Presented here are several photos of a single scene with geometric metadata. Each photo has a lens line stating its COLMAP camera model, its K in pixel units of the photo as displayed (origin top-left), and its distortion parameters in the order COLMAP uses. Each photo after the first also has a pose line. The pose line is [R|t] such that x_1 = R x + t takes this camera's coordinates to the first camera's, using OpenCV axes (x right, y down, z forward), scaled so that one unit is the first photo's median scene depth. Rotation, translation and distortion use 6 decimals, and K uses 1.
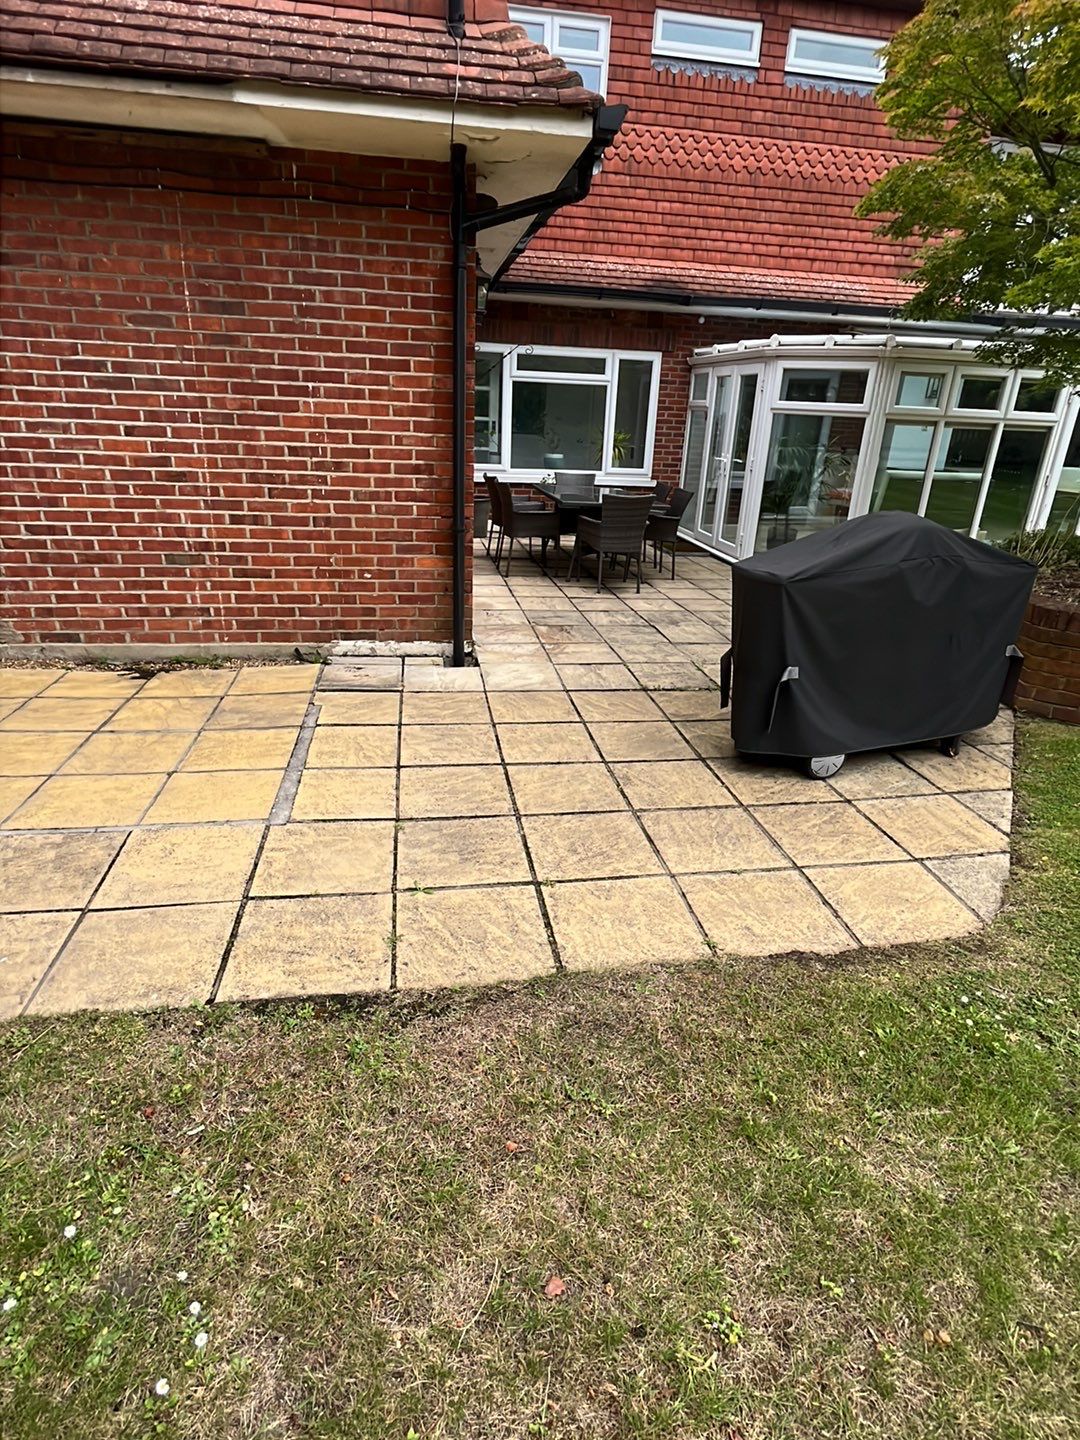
lens RADIAL K [[789.8, 0, 540.0], [0, 789.8, 720.0], [0, 0, 1]] dist [-0.042922, 0.016839]
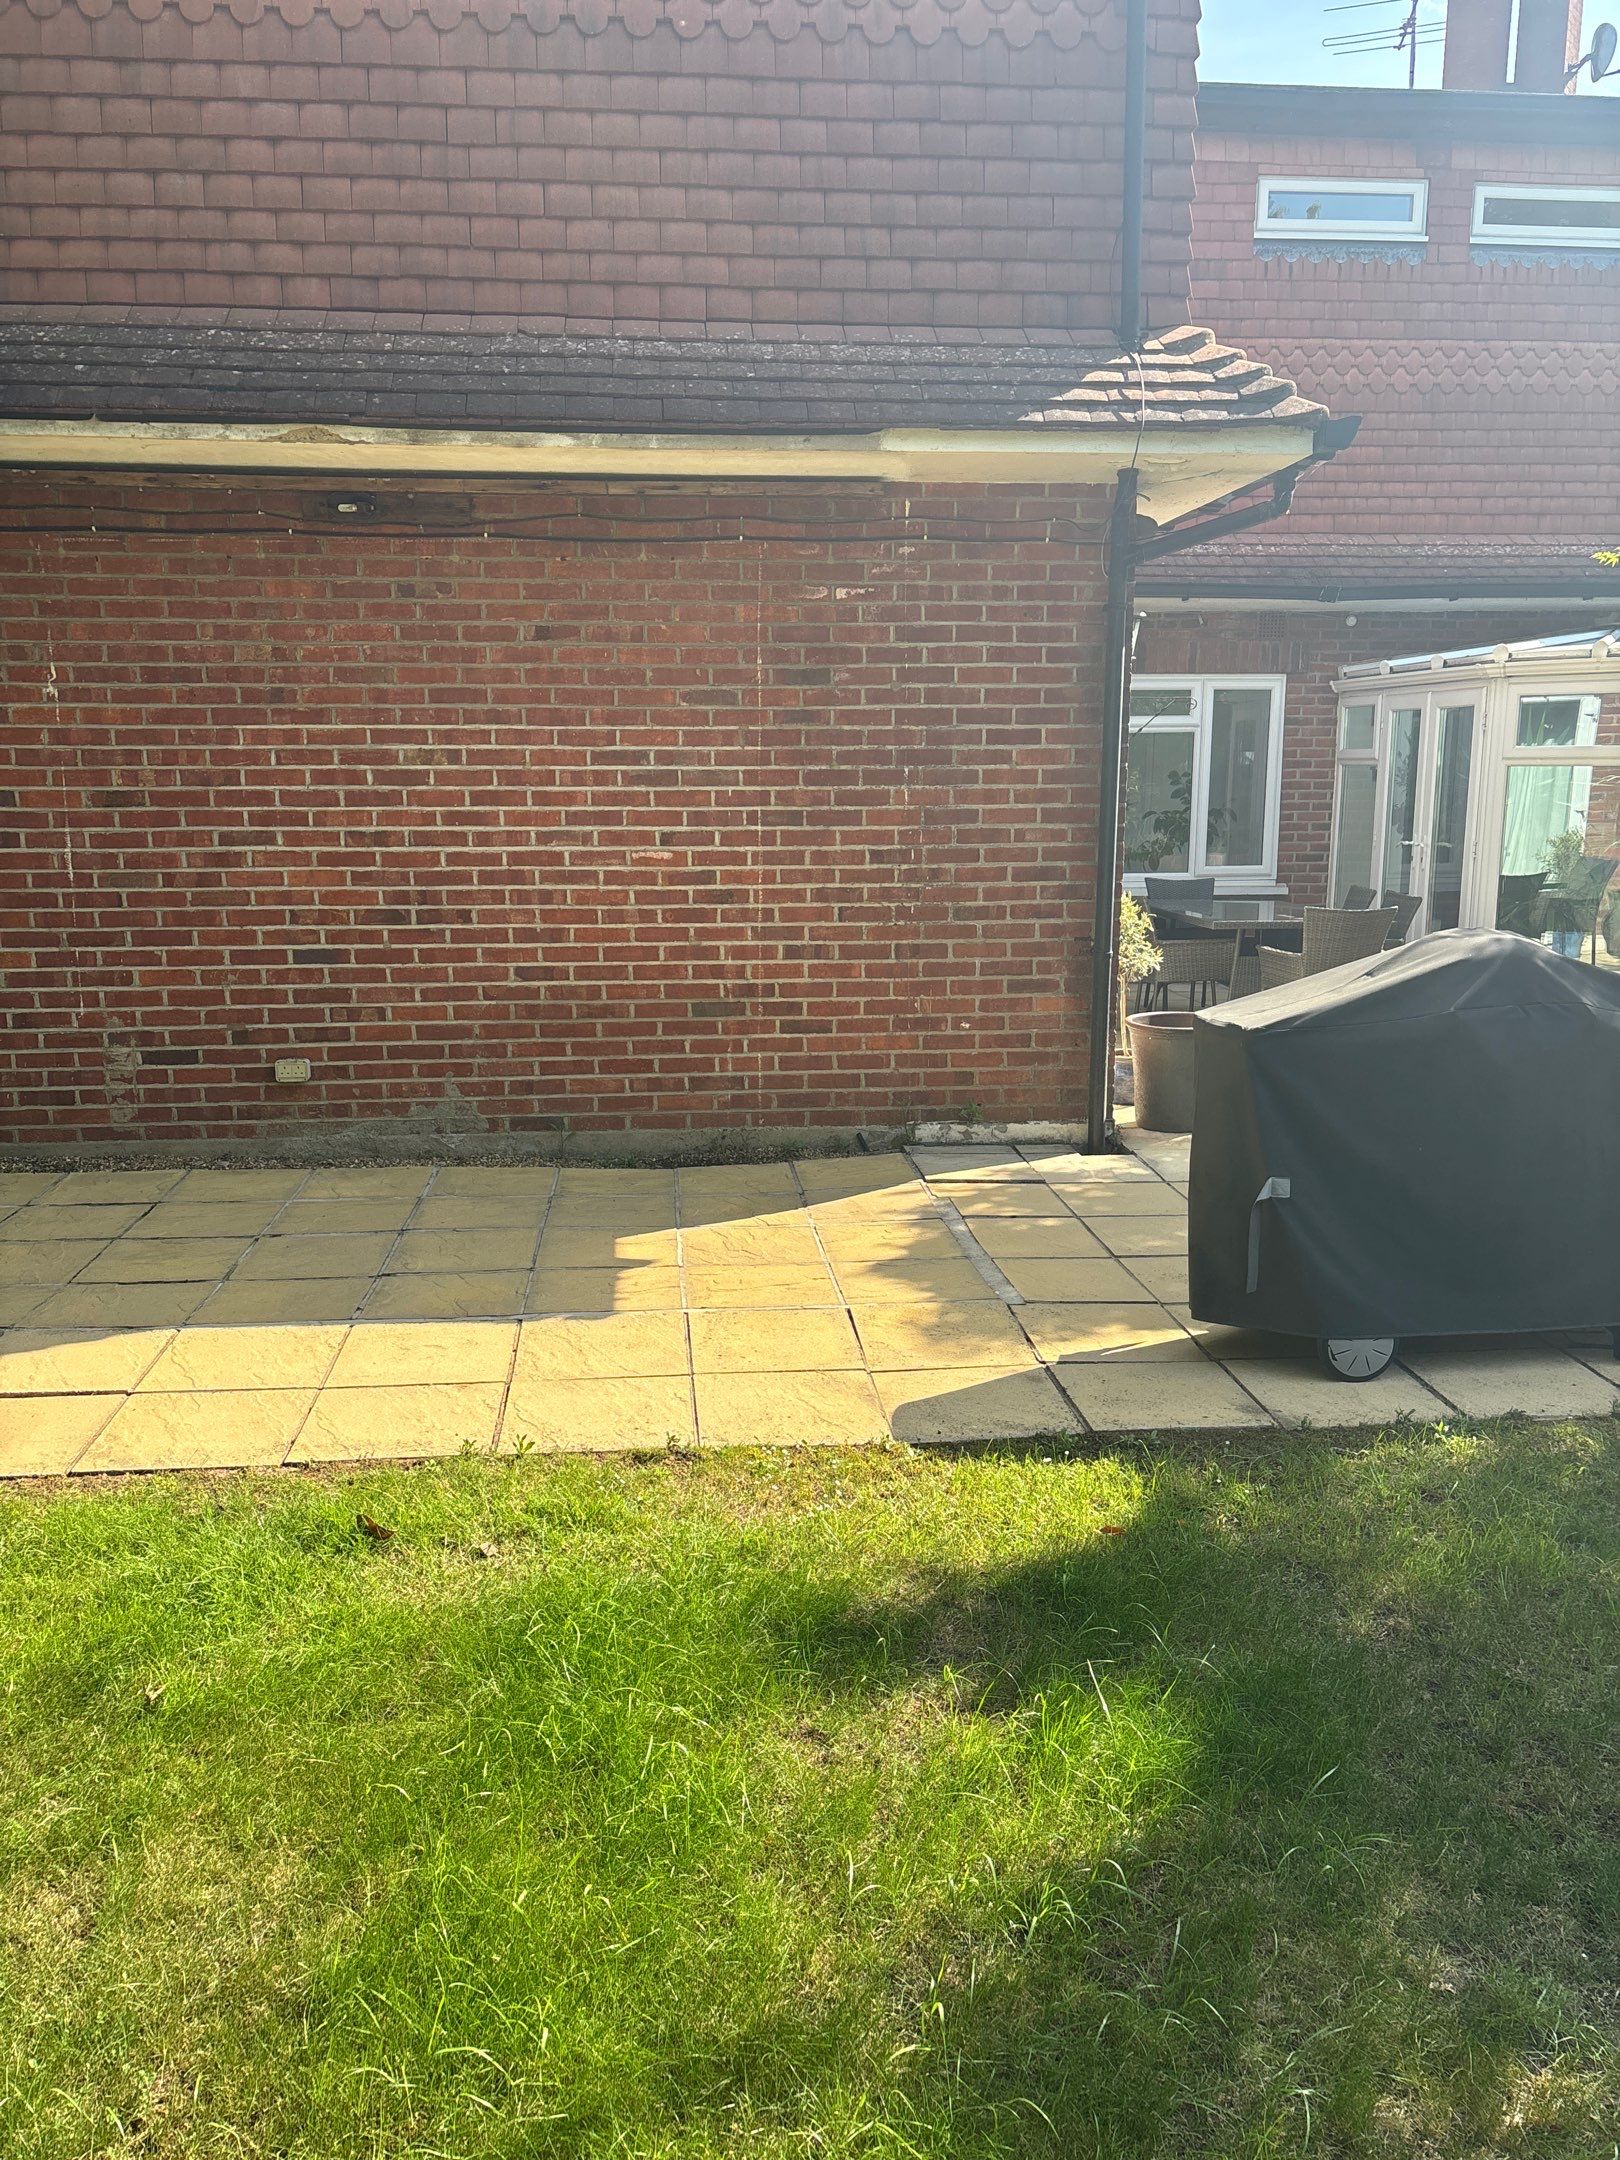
lens RADIAL K [[1609.5, 0, 810.0], [0, 1609.5, 1080.0], [0, 0, 1]] dist [0.000247, -0.002597]
pose [[0.995262, -0.035360, -0.090569, -0.243306], [0.017726, 0.981899, -0.188573, 0.136653], [0.095597, 0.186074, 0.977874, -0.414805]]
